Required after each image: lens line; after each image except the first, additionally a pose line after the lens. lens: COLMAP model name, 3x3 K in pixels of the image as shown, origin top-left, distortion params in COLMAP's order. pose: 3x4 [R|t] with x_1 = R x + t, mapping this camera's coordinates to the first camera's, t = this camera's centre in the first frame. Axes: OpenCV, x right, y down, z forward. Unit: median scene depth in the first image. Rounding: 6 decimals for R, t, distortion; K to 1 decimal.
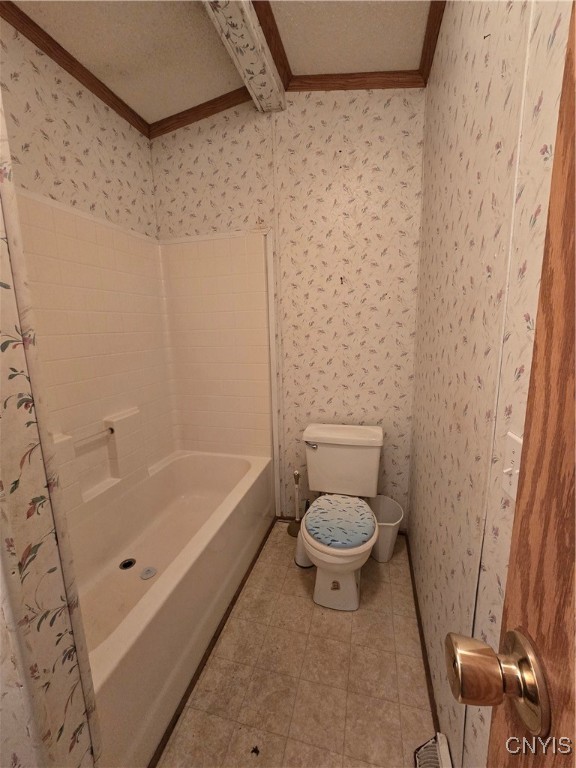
lens RADIAL K [[320.4, 0, 288.0], [0, 320.4, 384.0], [0, 0, 1]] dist [-0.007210, 0.000459]
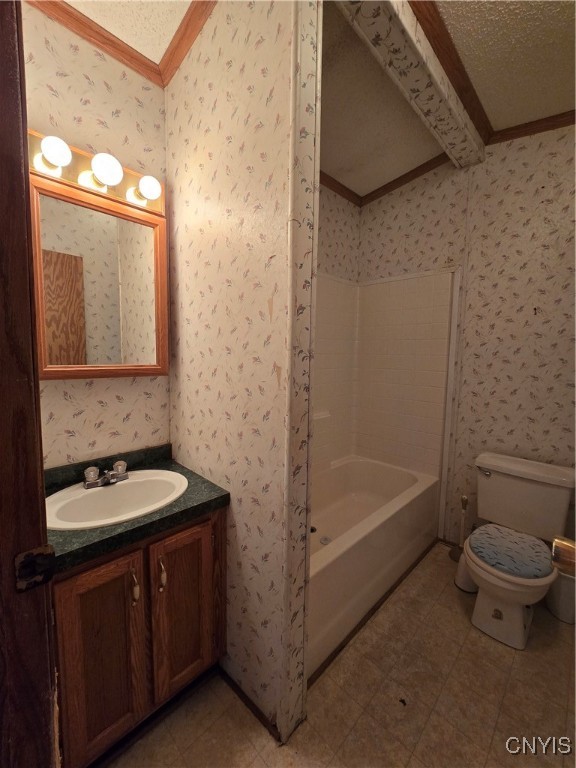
lens RADIAL K [[320.4, 0, 288.0], [0, 320.4, 384.0], [0, 0, 1]] dist [-0.007210, 0.000459]
pose [[0.868970, 0.083409, -0.487785, 0.004001], [-0.120730, 0.991642, -0.045508, 0.038293], [0.479912, 0.098435, 0.871777, -0.210754]]
